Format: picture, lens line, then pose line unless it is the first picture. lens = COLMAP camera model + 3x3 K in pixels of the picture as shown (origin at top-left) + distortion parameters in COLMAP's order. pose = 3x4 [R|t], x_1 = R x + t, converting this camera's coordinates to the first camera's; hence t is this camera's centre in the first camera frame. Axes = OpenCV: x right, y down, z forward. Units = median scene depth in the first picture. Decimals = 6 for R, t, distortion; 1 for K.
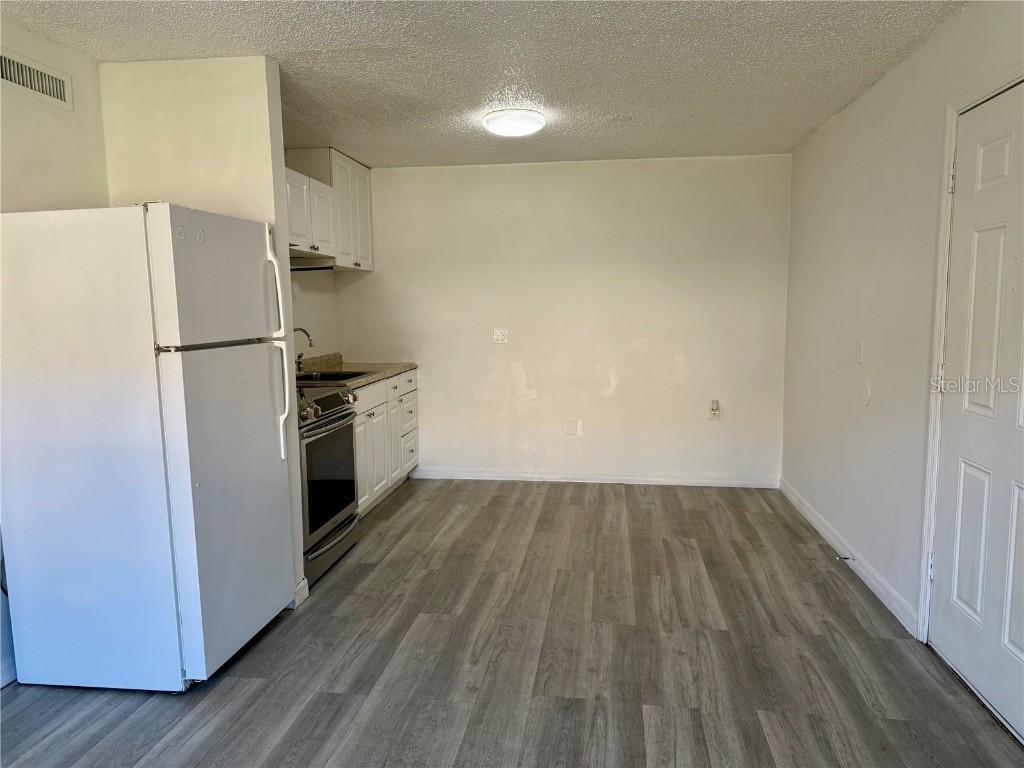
lens RADIAL K [[737.2, 0, 520.7], [0, 737.2, 387.5], [0, 0, 1]] dist [0.078415, -0.110898]
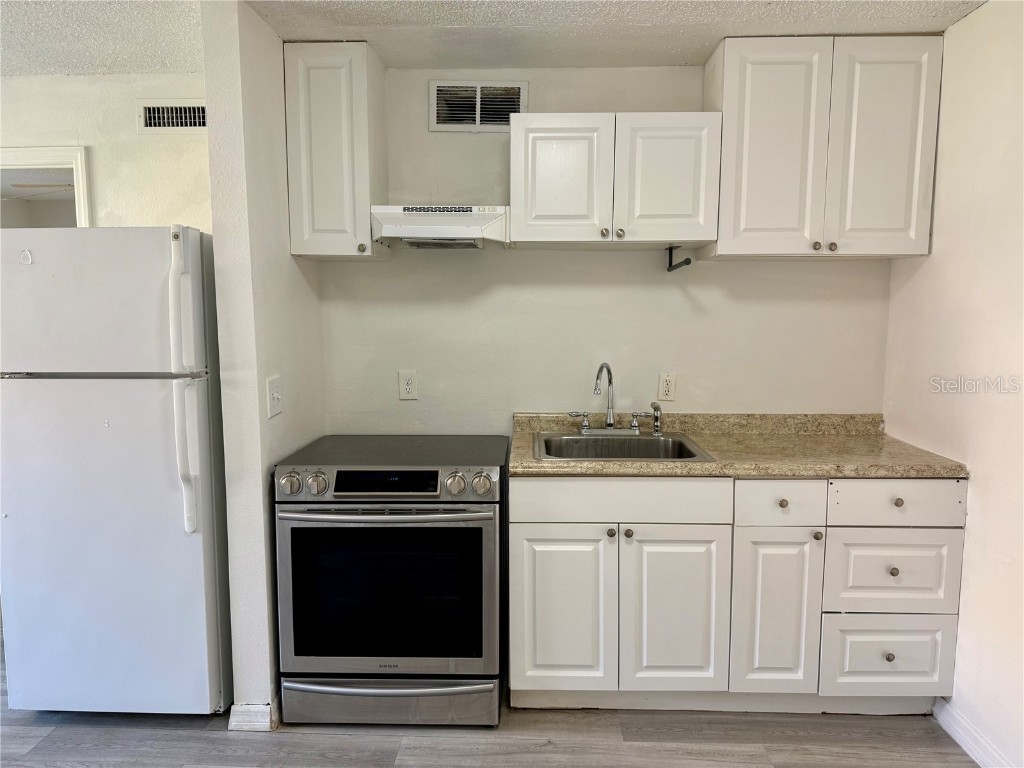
lens RADIAL K [[737.2, 0, 501.4], [0, 737.2, 385.1], [0, 0, 1]] dist [0.078415, -0.110898]
pose [[0.071009, 0.119978, -0.990234, 0.317030], [-0.108288, 0.987800, 0.111918, -0.122639], [0.991580, 0.099284, 0.083135, 0.868818]]
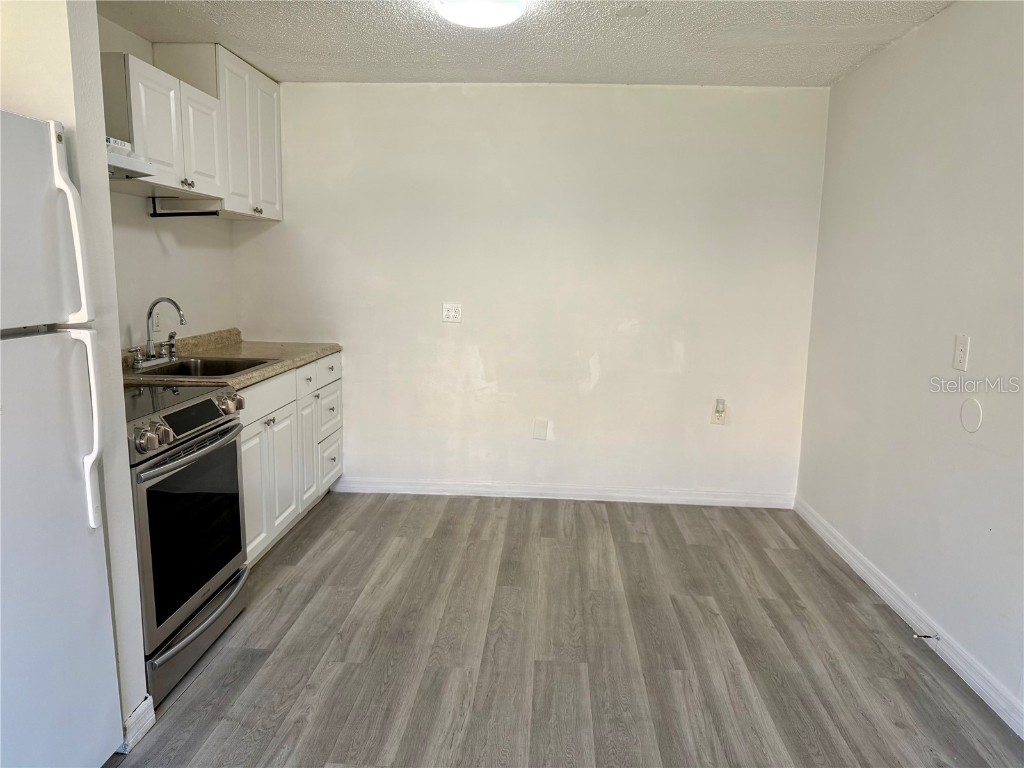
lens RADIAL K [[737.2, 0, 522.5], [0, 737.2, 388.2], [0, 0, 1]] dist [0.078415, -0.110898]
pose [[0.996504, 0.014945, 0.082200, -0.019143], [-0.019017, 0.998619, 0.048972, -0.035955], [-0.081355, -0.050363, 0.995412, 0.268467]]
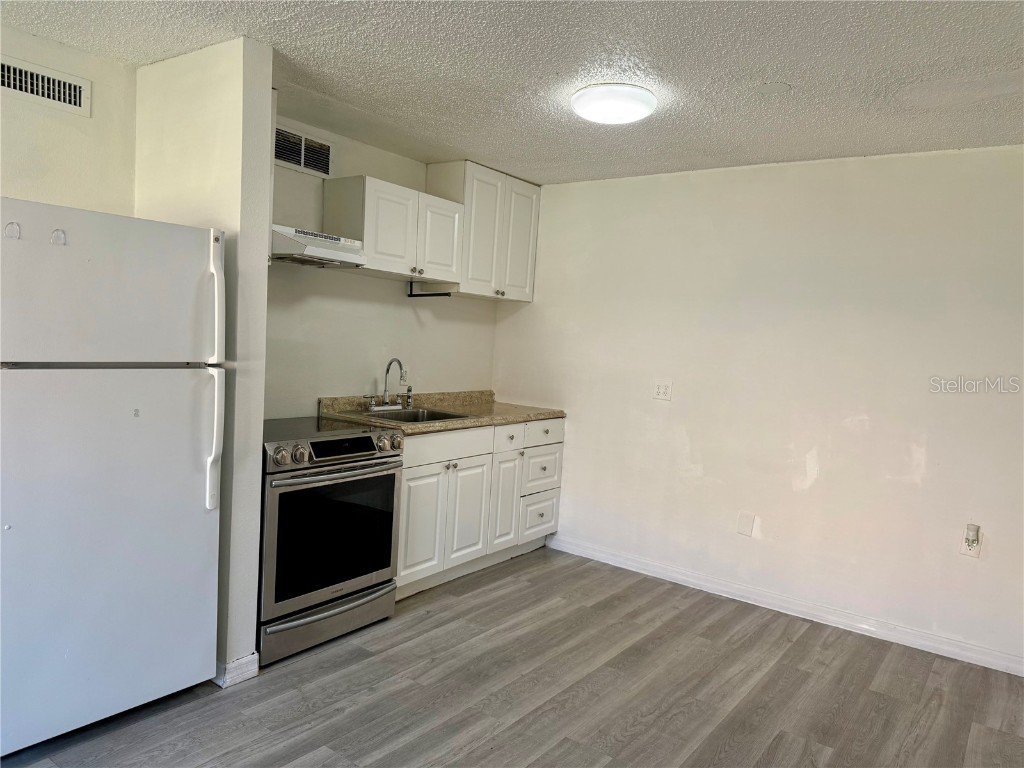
lens RADIAL K [[737.2, 0, 511.2], [0, 737.2, 383.1], [0, 0, 1]] dist [0.078415, -0.110898]
pose [[0.869535, 0.096077, -0.484435, 0.258847], [-0.123614, 0.992012, -0.025138, -0.045586], [0.478150, 0.081741, 0.874466, 0.292749]]
